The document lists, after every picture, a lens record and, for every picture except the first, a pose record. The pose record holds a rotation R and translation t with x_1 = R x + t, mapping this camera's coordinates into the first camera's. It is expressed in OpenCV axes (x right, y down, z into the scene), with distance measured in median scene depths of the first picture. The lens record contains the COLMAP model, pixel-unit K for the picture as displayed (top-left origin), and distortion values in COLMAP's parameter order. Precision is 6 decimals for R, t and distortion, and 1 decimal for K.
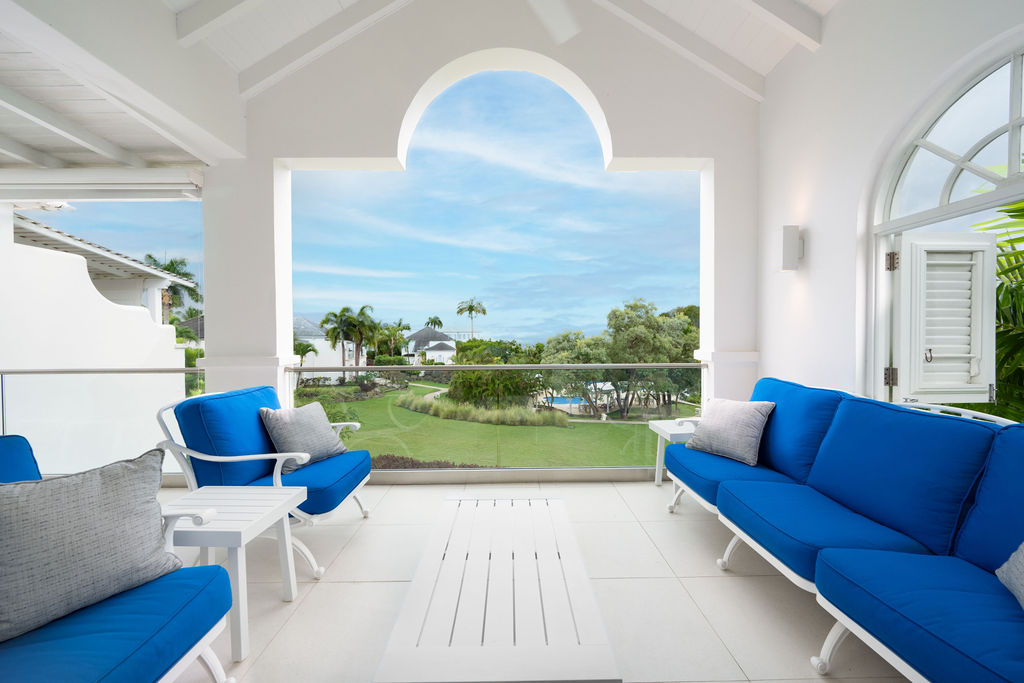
lens RADIAL K [[396.5, 0, 517.6], [0, 396.5, 346.4], [0, 0, 1]] dist [-0.003144, -0.001089]
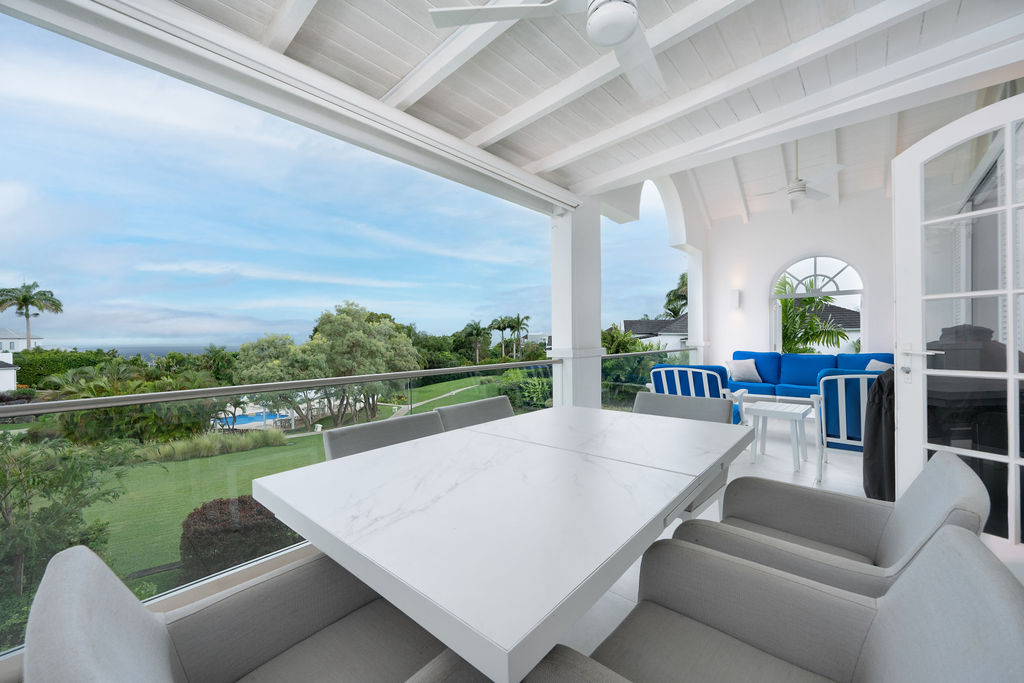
lens RADIAL K [[396.5, 0, 515.7], [0, 396.5, 345.8], [0, 0, 1]] dist [-0.003144, -0.001089]
pose [[0.669520, -0.018151, 0.742573, -0.129292], [0.029072, 0.999576, -0.001779, -0.000105], [-0.742225, 0.022779, 0.669763, 0.017170]]
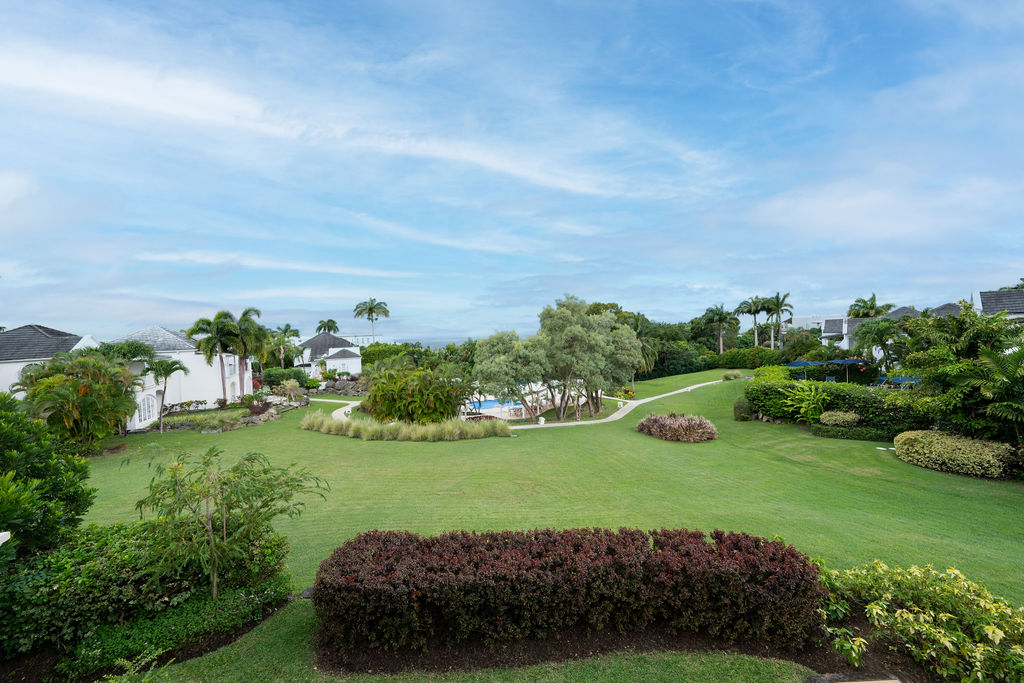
lens RADIAL K [[396.5, 0, 512.9], [0, 396.5, 344.2], [0, 0, 1]] dist [-0.003144, -0.001089]
pose [[0.967654, -0.043762, 0.248458, -0.064470], [0.044213, 0.999015, 0.003768, -0.010975], [-0.248378, 0.007339, 0.968635, 0.068230]]
